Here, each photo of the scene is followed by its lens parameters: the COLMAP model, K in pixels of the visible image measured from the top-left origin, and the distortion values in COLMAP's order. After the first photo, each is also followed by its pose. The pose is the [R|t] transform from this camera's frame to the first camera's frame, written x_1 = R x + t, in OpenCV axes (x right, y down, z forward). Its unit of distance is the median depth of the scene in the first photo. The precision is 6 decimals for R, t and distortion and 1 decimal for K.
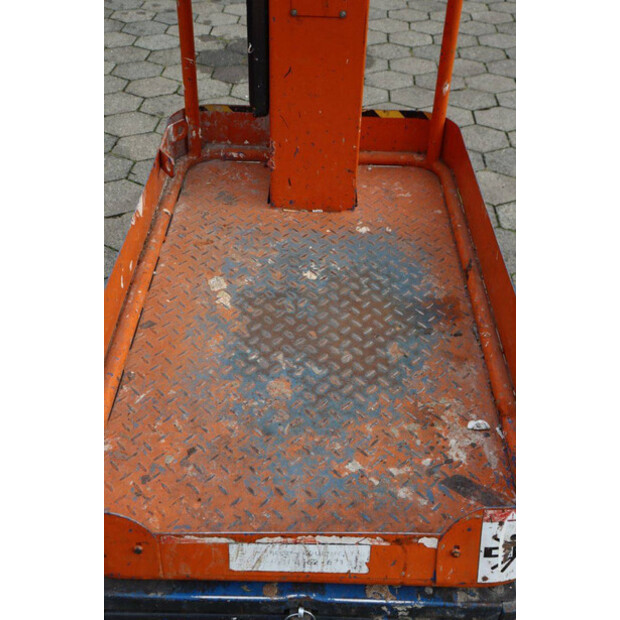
lens RADIAL K [[761.8, 0, 311.2], [0, 761.8, 308.8], [0, 0, 1]] dist [0.024127, 0.000000]
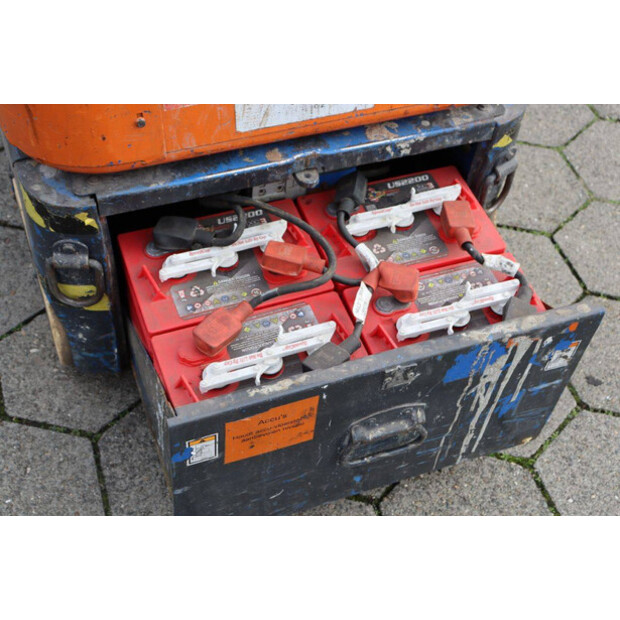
lens RADIAL K [[946.5, 0, 309.3], [0, 946.5, 310.0], [0, 0, 1]] dist [0.134076, 0.000000]
pose [[0.931594, -0.252878, 0.261122, -0.366587], [0.182614, 0.946710, 0.265316, 0.247470], [-0.314300, -0.199482, 0.928129, -0.130853]]
